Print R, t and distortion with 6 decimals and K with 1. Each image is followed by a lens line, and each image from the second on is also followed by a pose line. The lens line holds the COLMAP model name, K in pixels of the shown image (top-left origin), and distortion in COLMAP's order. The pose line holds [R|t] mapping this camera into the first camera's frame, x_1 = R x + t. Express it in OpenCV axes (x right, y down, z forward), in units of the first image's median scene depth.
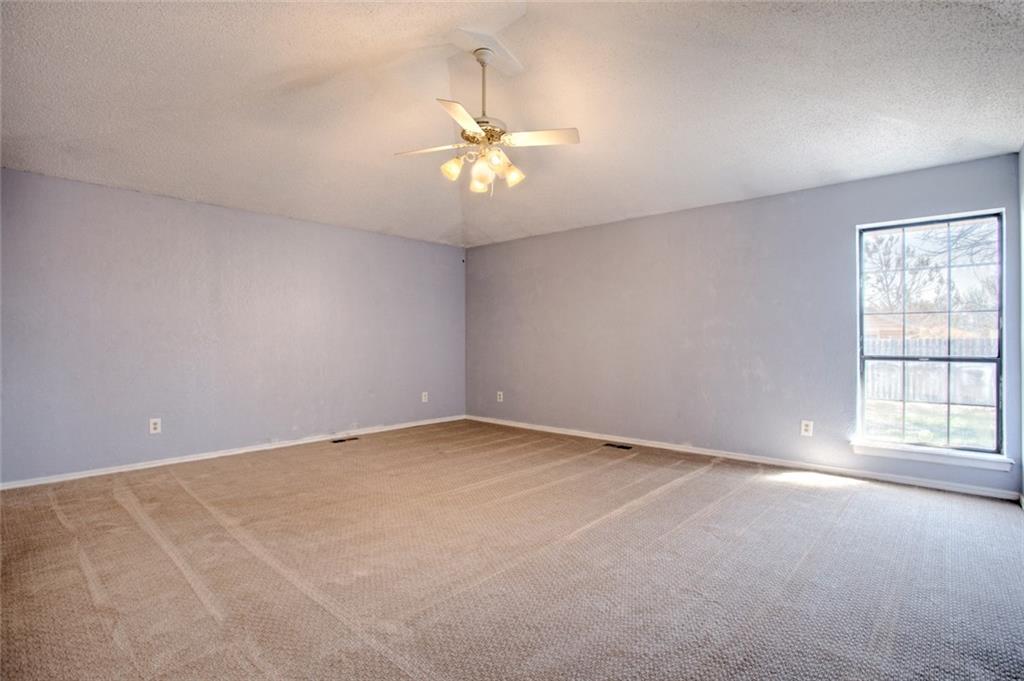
lens RADIAL K [[495.1, 0, 508.7], [0, 495.1, 339.8], [0, 0, 1]] dist [-0.061833, 0.021544]
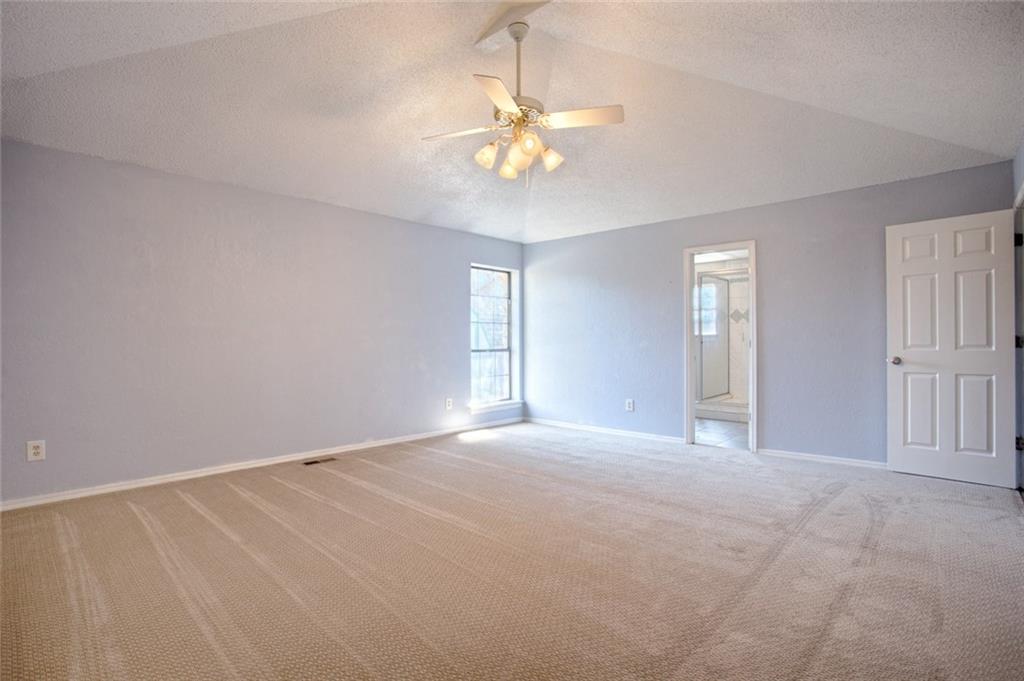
lens RADIAL K [[495.1, 0, 508.7], [0, 495.1, 339.8], [0, 0, 1]] dist [-0.061833, 0.021544]
pose [[0.059640, 0.004549, 0.998210, -0.845084], [0.014096, 0.999886, -0.005399, 0.013439], [-0.998120, 0.014393, 0.059569, 0.822935]]
